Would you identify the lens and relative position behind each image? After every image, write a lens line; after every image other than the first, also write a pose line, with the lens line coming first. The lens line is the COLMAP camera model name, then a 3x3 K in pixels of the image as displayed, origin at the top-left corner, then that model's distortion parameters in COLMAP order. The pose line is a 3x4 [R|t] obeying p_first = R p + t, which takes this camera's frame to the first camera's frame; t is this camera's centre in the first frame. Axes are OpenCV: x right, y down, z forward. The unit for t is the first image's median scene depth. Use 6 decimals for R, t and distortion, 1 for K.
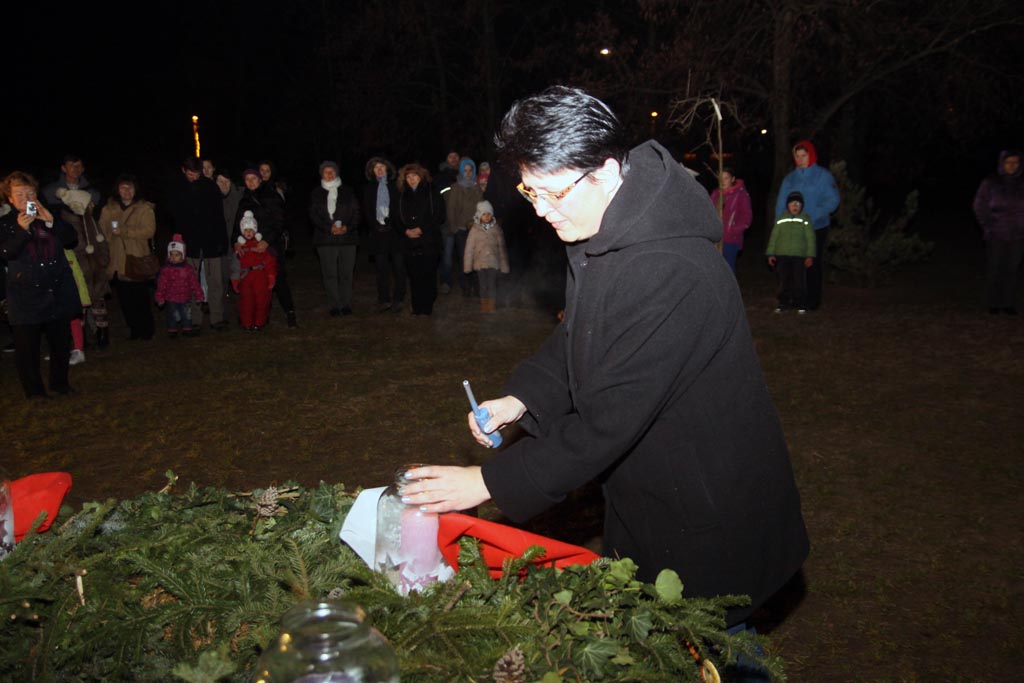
lens RADIAL K [[1045.3, 0, 511.9], [0, 1045.3, 345.1], [0, 0, 1]] dist [0.015854, 0.000000]
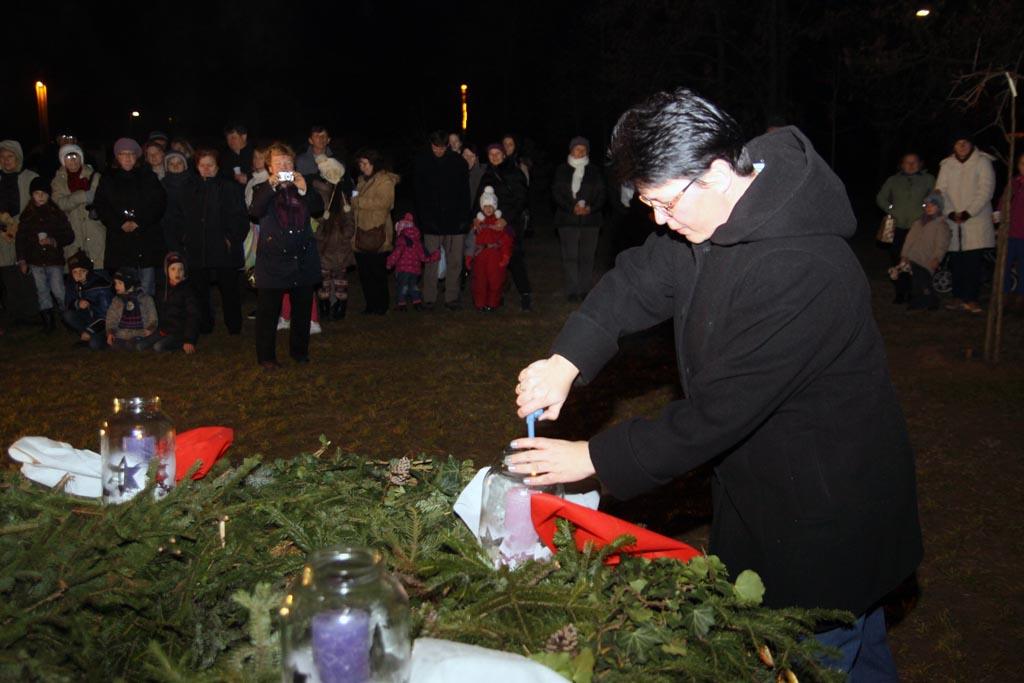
lens RADIAL K [[1149.5, 0, 512.2], [0, 1149.5, 338.6], [0, 0, 1]] dist [0.026550, 0.000000]
pose [[0.967032, 0.061506, -0.247115, 0.154178], [-0.061134, 0.998087, 0.009187, 0.000633], [0.247207, 0.006223, 0.968943, -0.084691]]
